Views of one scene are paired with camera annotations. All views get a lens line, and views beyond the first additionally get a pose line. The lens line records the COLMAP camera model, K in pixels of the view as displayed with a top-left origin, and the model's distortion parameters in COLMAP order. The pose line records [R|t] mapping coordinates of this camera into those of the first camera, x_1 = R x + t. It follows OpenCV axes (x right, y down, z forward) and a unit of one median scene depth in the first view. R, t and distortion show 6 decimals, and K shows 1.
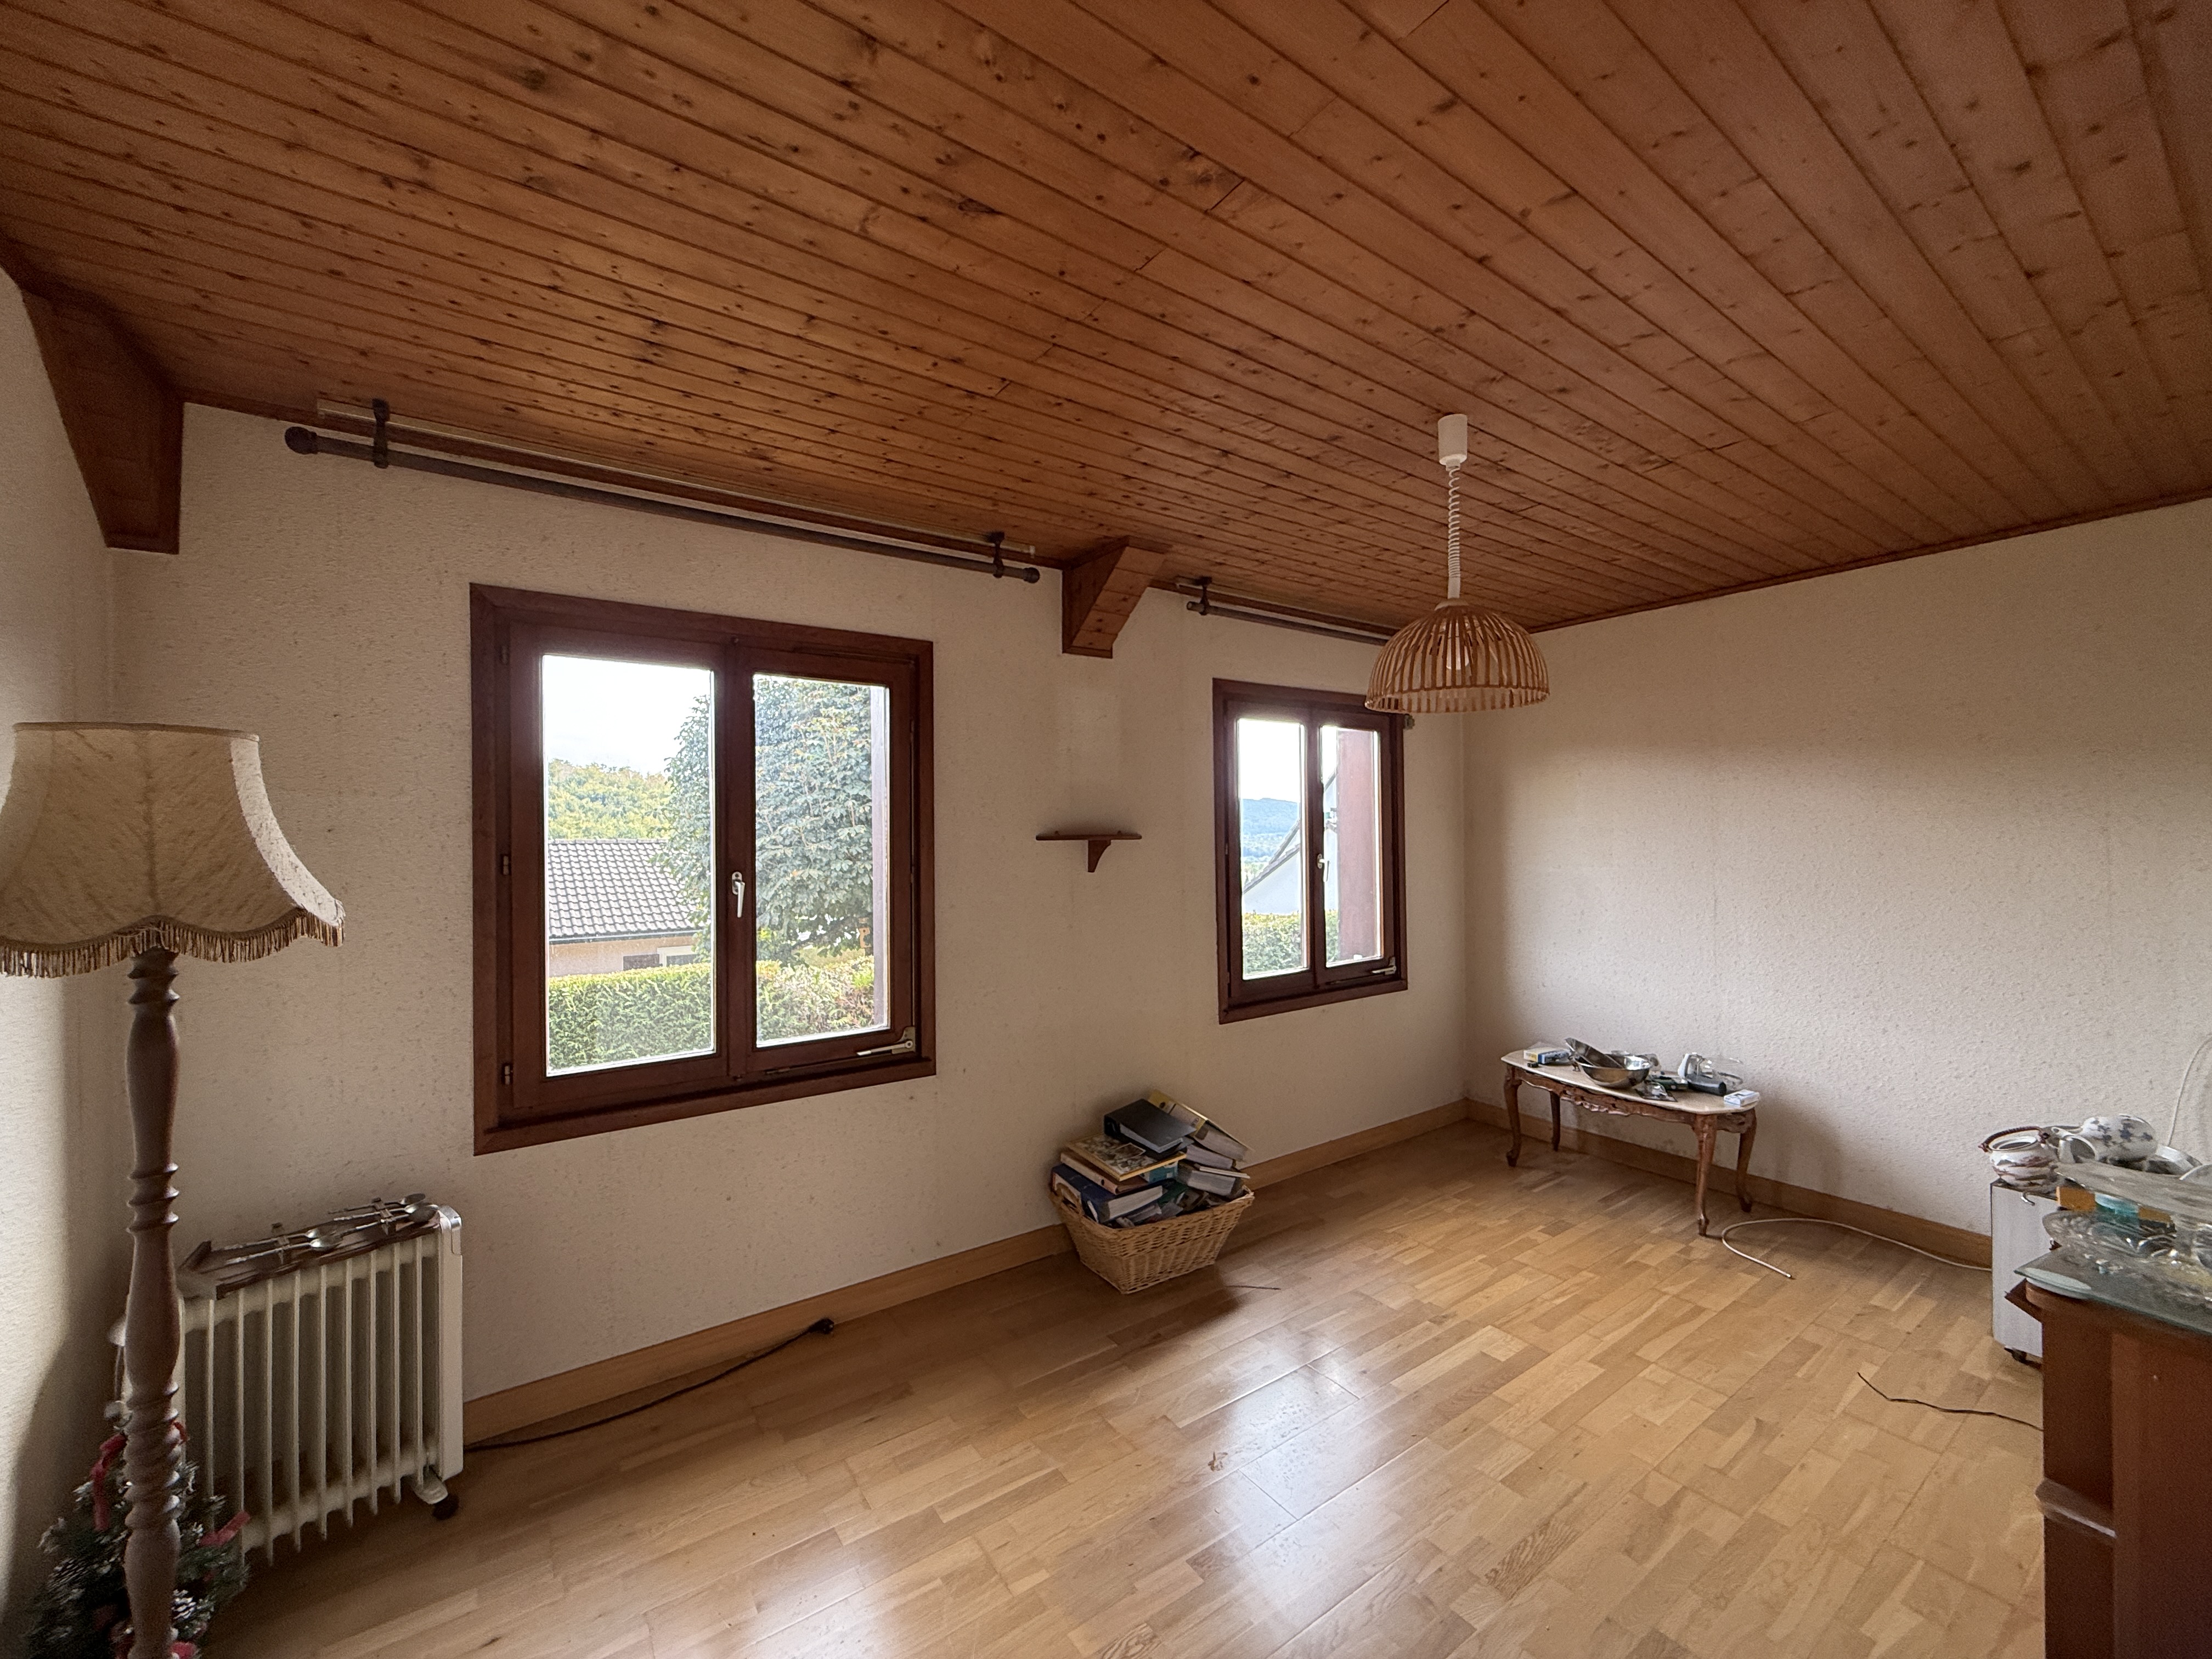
lens RADIAL K [[899.1, 0, 1115.6], [0, 899.1, 834.4], [0, 0, 1]] dist [-0.001966, 0.001010]
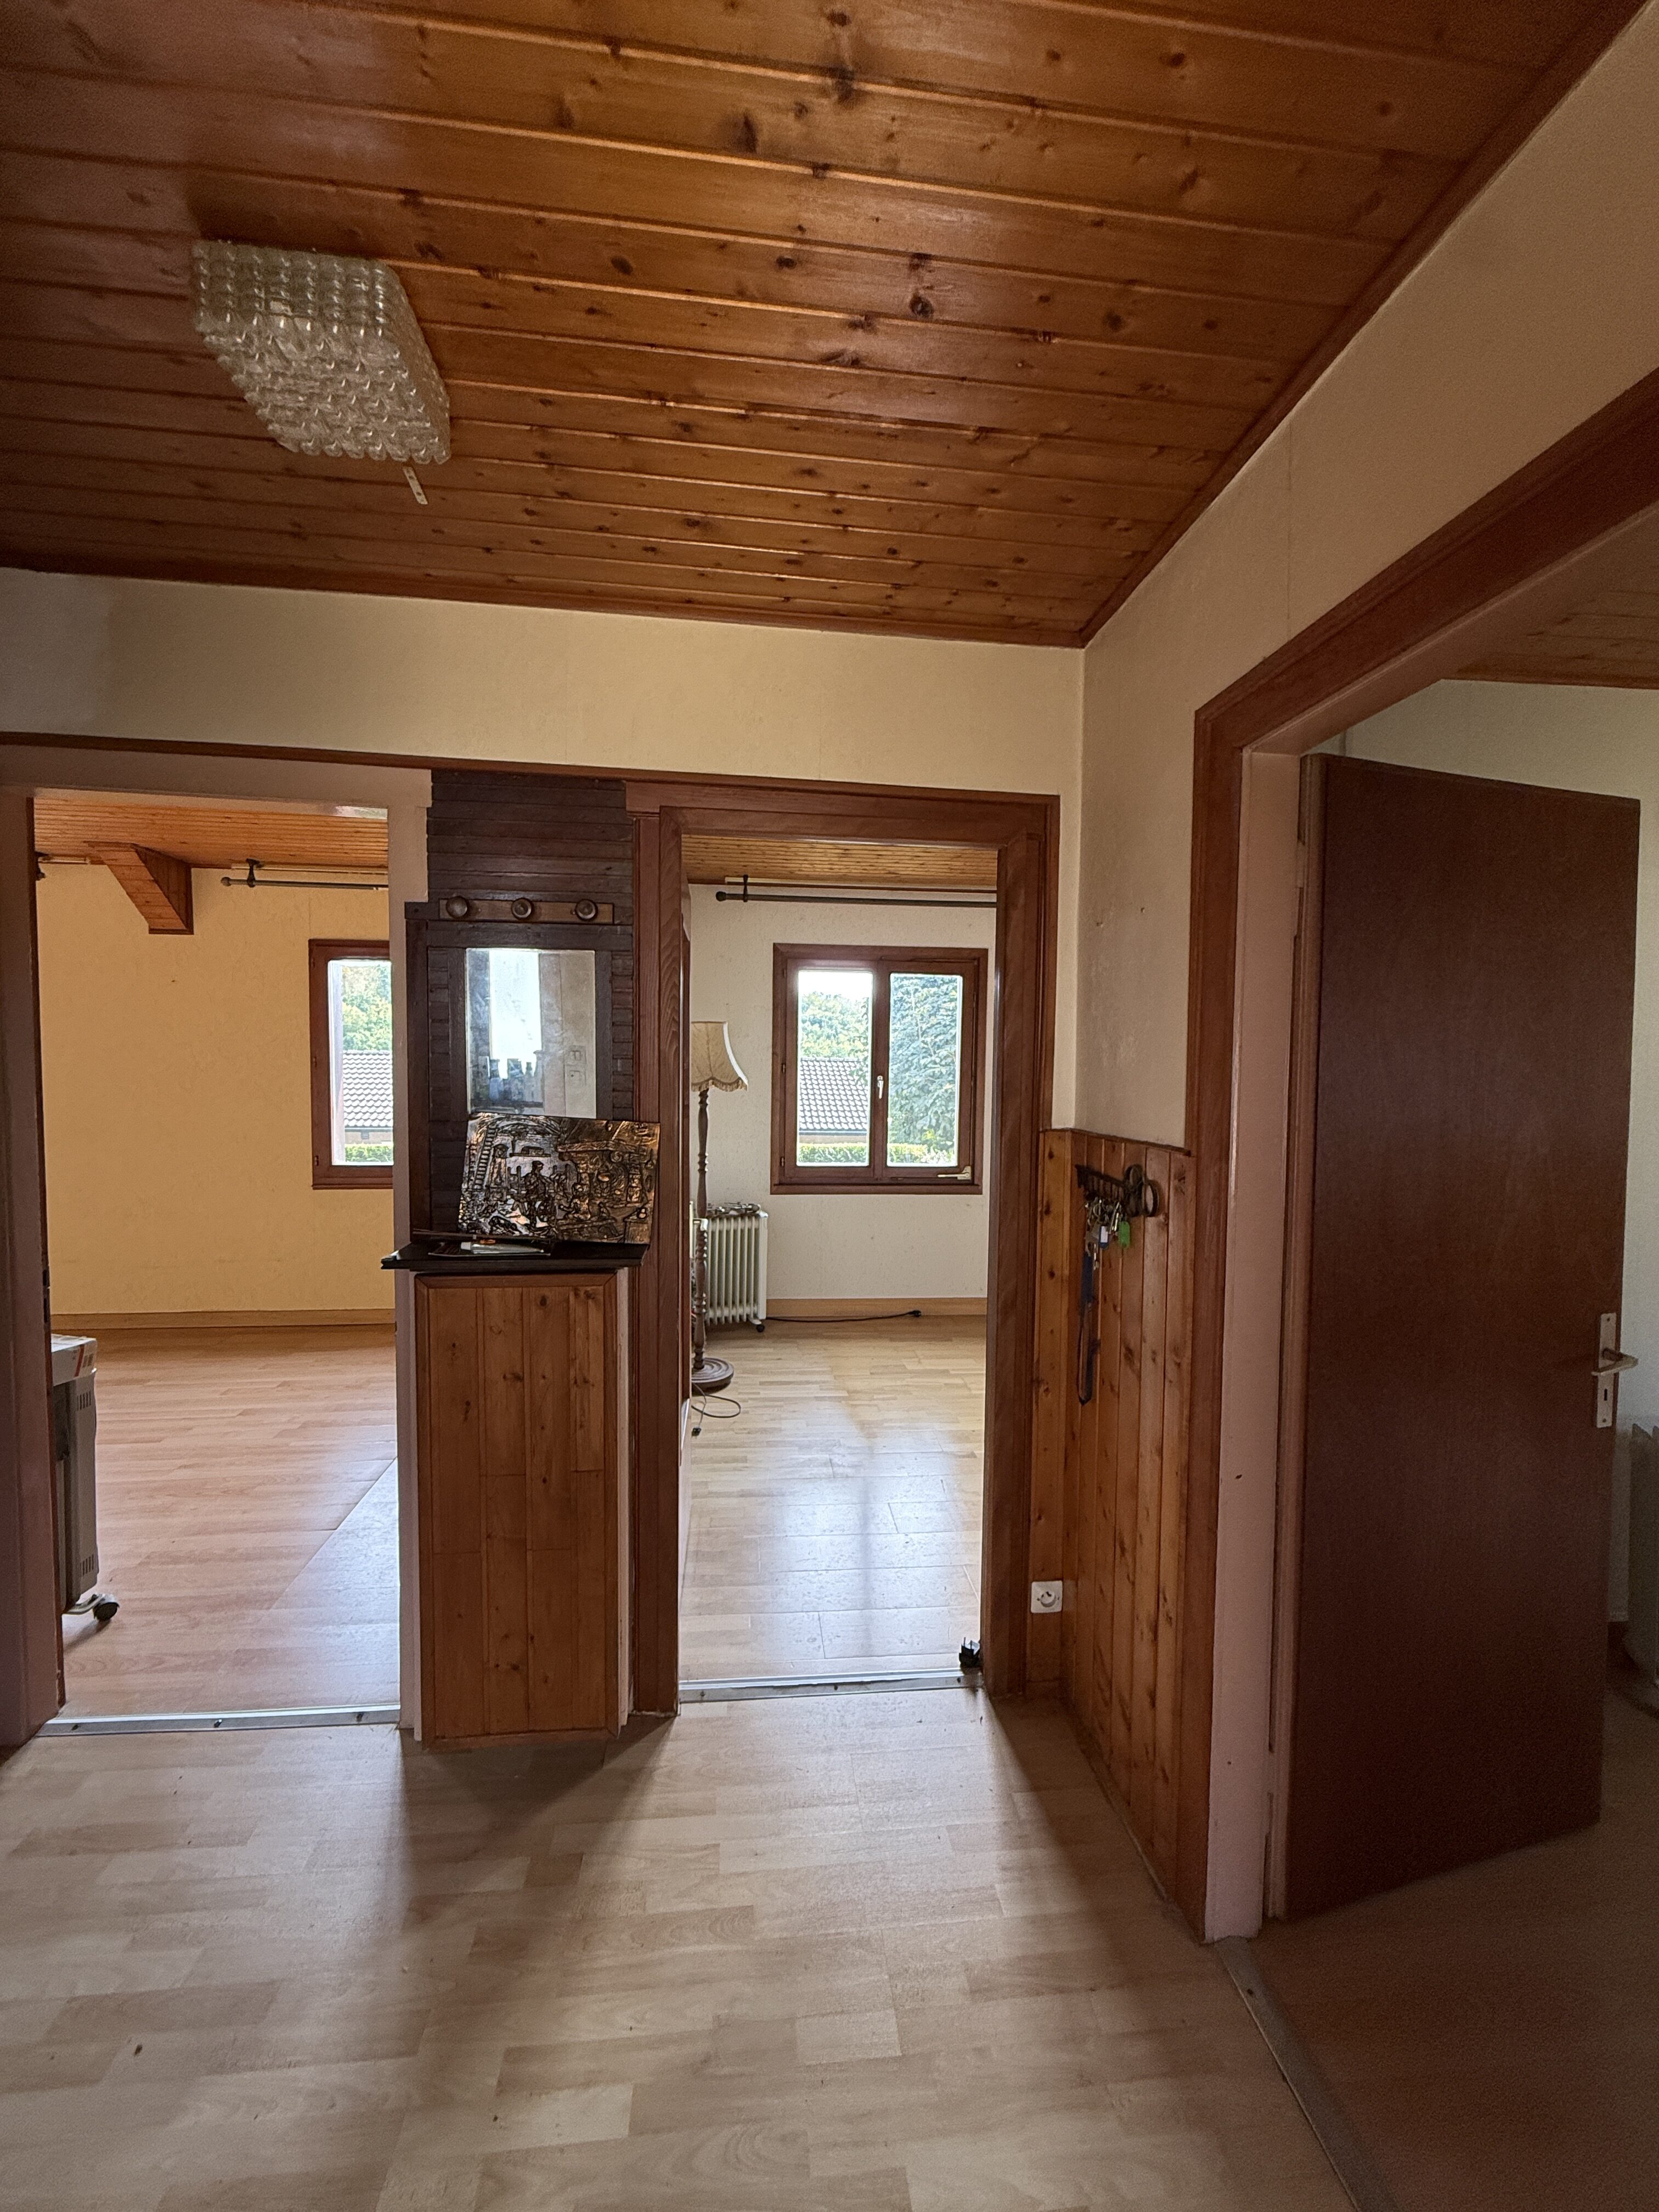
lens RADIAL K [[899.1, 0, 835.1], [0, 899.1, 1088.3], [0, 0, 1]] dist [-0.001966, 0.001010]
pose [[0.875411, 0.037277, -0.481939, 0.521493], [-0.021587, 0.999042, 0.038061, -0.005302], [0.482896, -0.022916, 0.875378, -0.914412]]
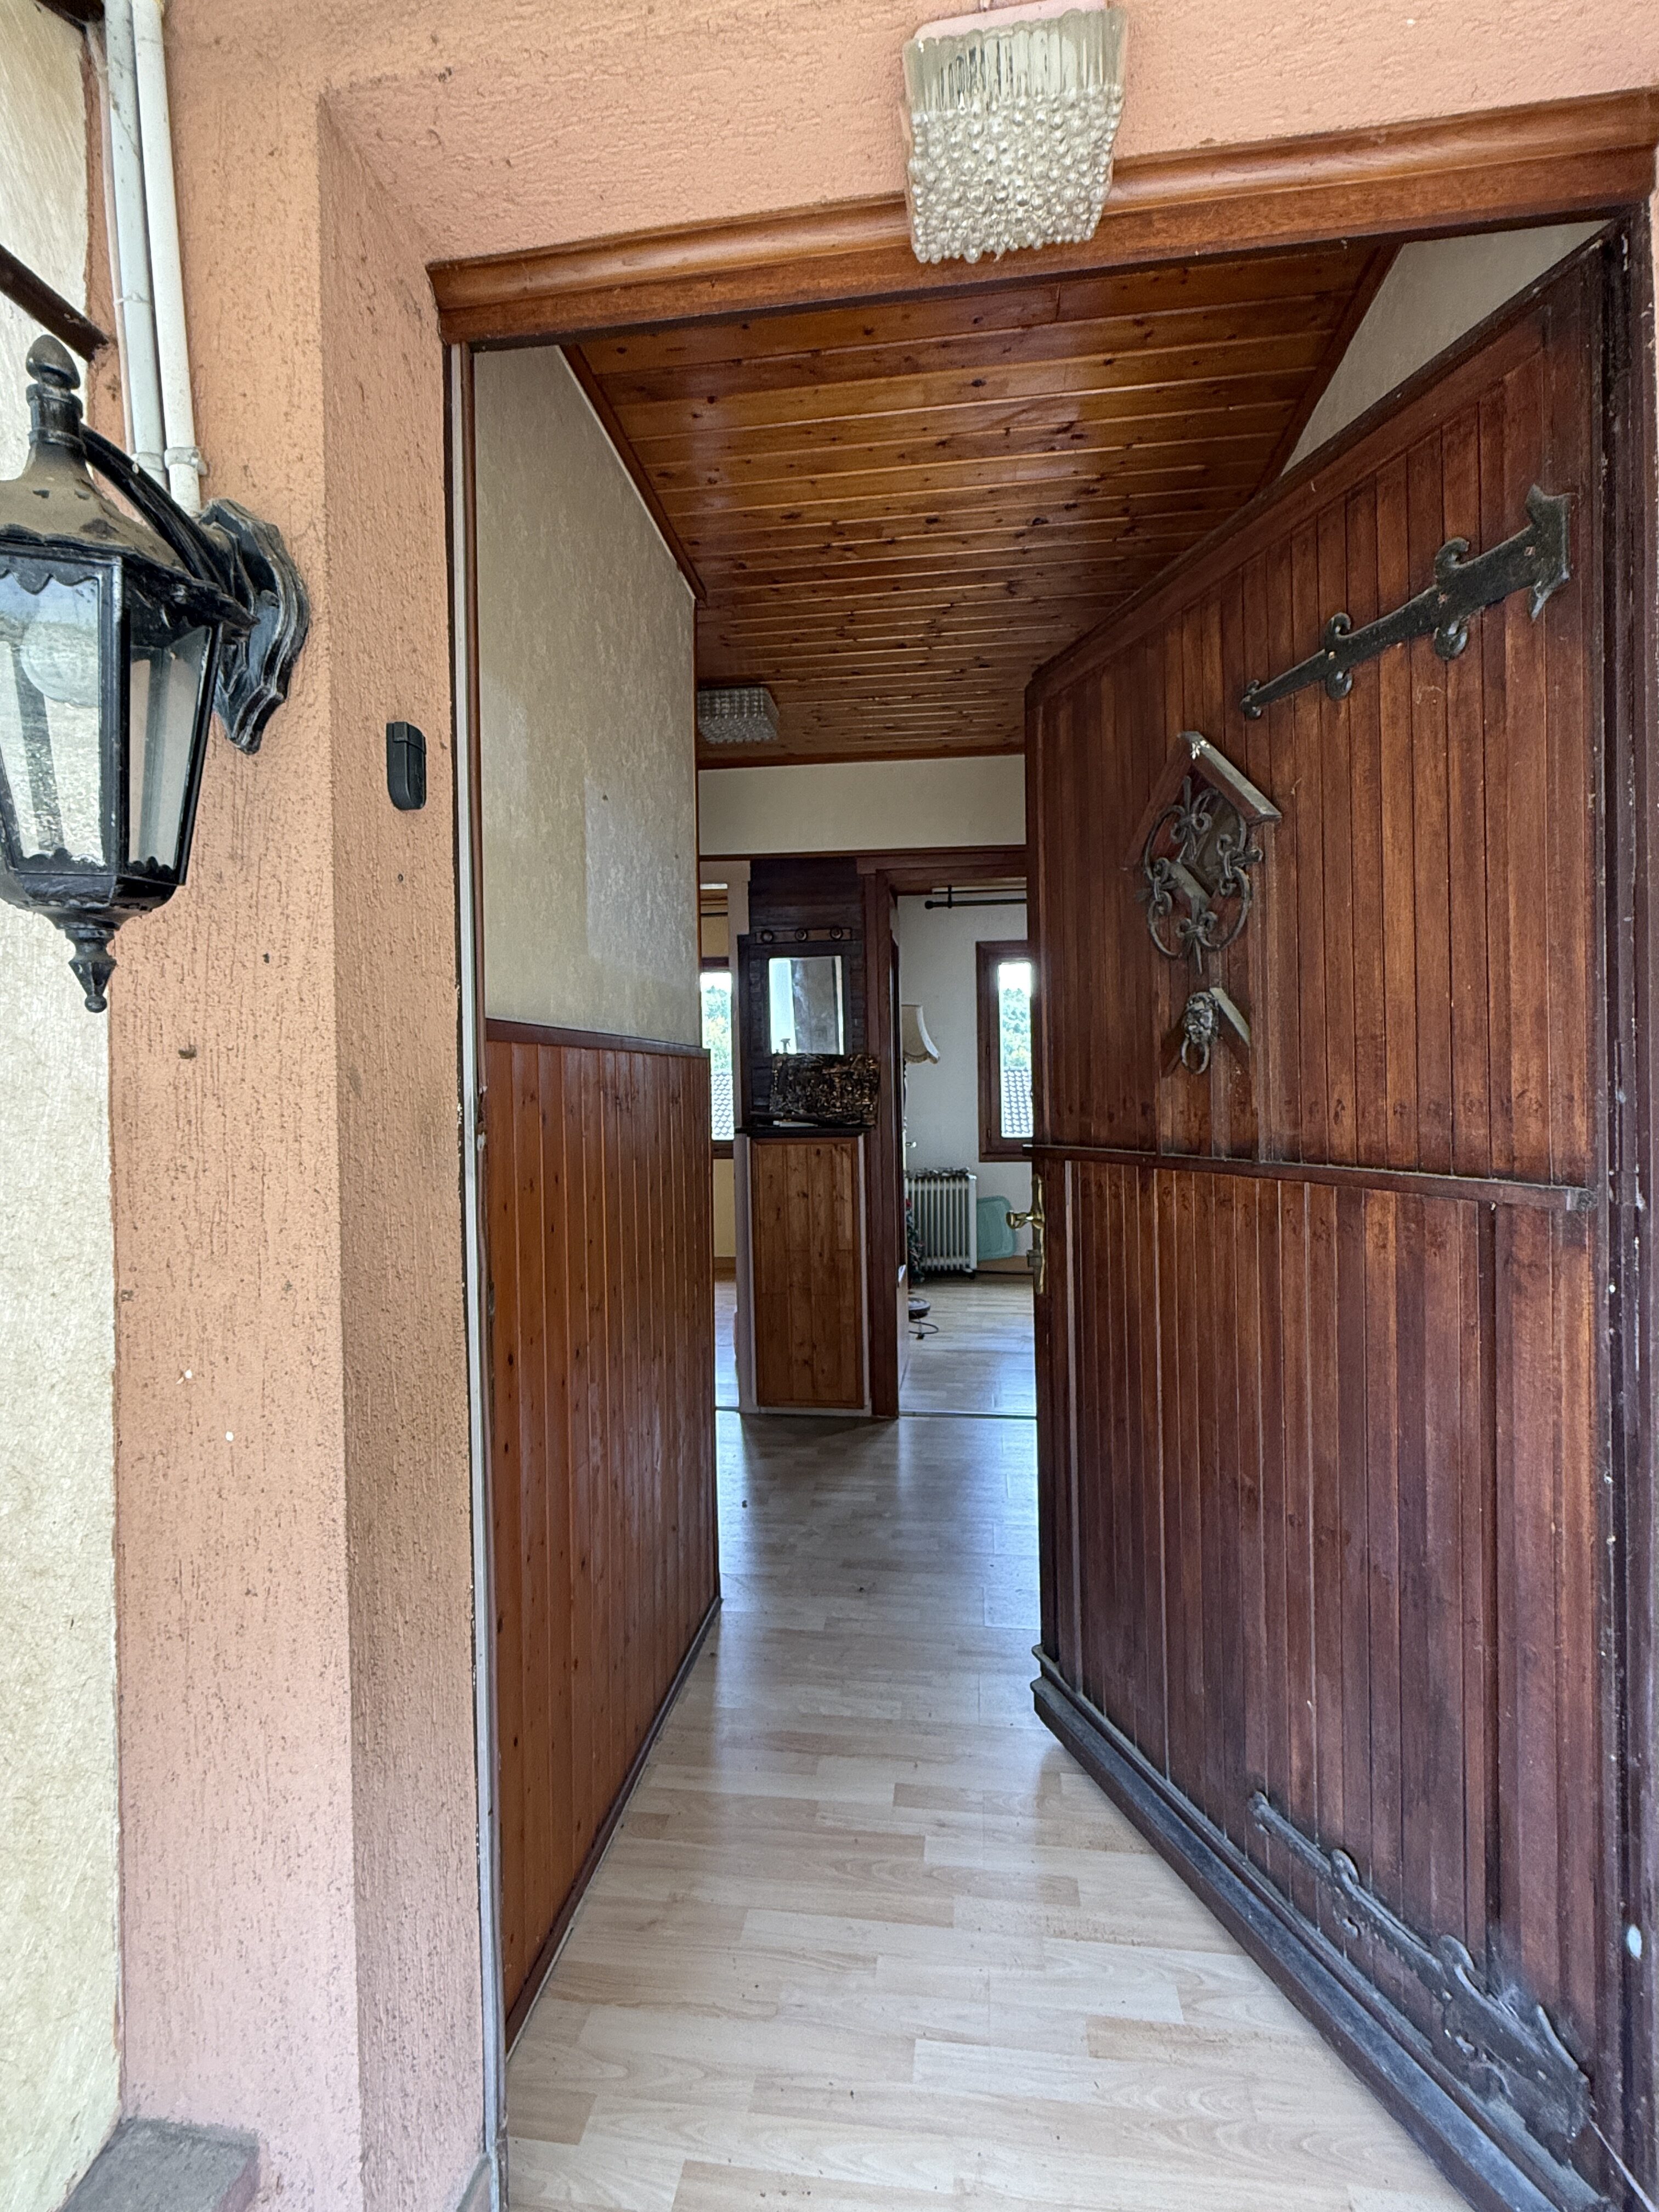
lens RADIAL K [[1085.8, 0, 826.4], [0, 1085.8, 1096.1], [0, 0, 1]] dist [-0.000891, 0.000000]
pose [[0.732739, 0.007810, -0.680465, 1.093161], [0.009100, 0.999732, 0.021273, 0.091684], [0.680449, -0.021780, 0.732472, -1.590094]]
